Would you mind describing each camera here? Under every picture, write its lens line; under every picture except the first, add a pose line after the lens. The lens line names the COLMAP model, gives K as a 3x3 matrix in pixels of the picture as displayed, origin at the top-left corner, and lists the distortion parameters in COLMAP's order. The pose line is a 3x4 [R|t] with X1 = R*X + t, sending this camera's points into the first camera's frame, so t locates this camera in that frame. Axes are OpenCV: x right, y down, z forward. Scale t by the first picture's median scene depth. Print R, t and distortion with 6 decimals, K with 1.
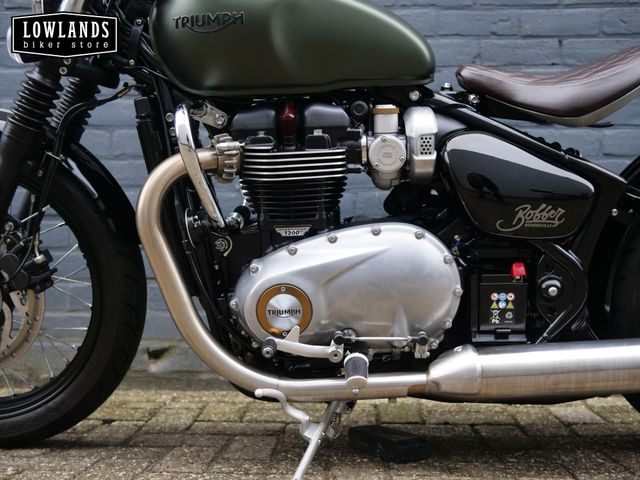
lens RADIAL K [[736.4, 0, 320.0], [0, 736.4, 240.0], [0, 0, 1]] dist [-0.010046, 0.031132]
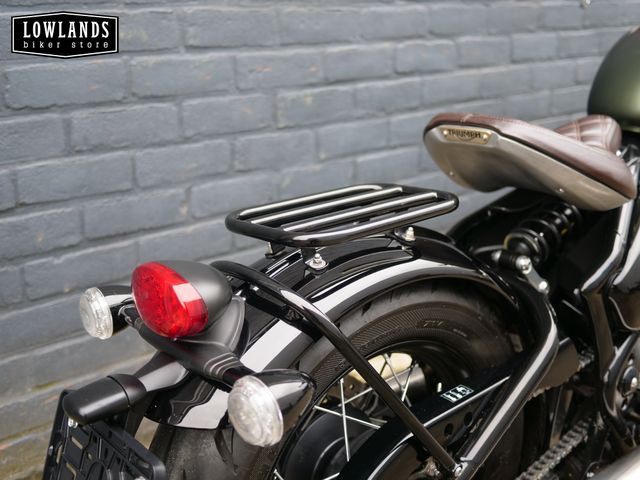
lens RADIAL K [[736.4, 0, 320.0], [0, 736.4, 240.0], [0, 0, 1]] dist [-0.010046, 0.031132]
pose [[0.750028, -0.220147, 0.623694, -1.017730], [-0.026575, 0.932189, 0.360995, -0.443582], [-0.660872, -0.287330, 0.693317, 0.633879]]
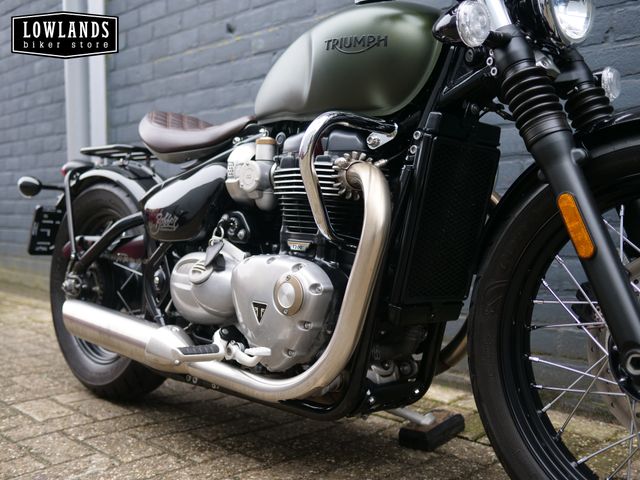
lens RADIAL K [[736.4, 0, 320.0], [0, 736.4, 240.0], [0, 0, 1]] dist [-0.010046, 0.031132]
pose [[0.716962, 0.022354, -0.696754, 0.891756], [0.037904, 0.996757, 0.070982, -0.127976], [0.696081, -0.077301, 0.713790, 0.226189]]
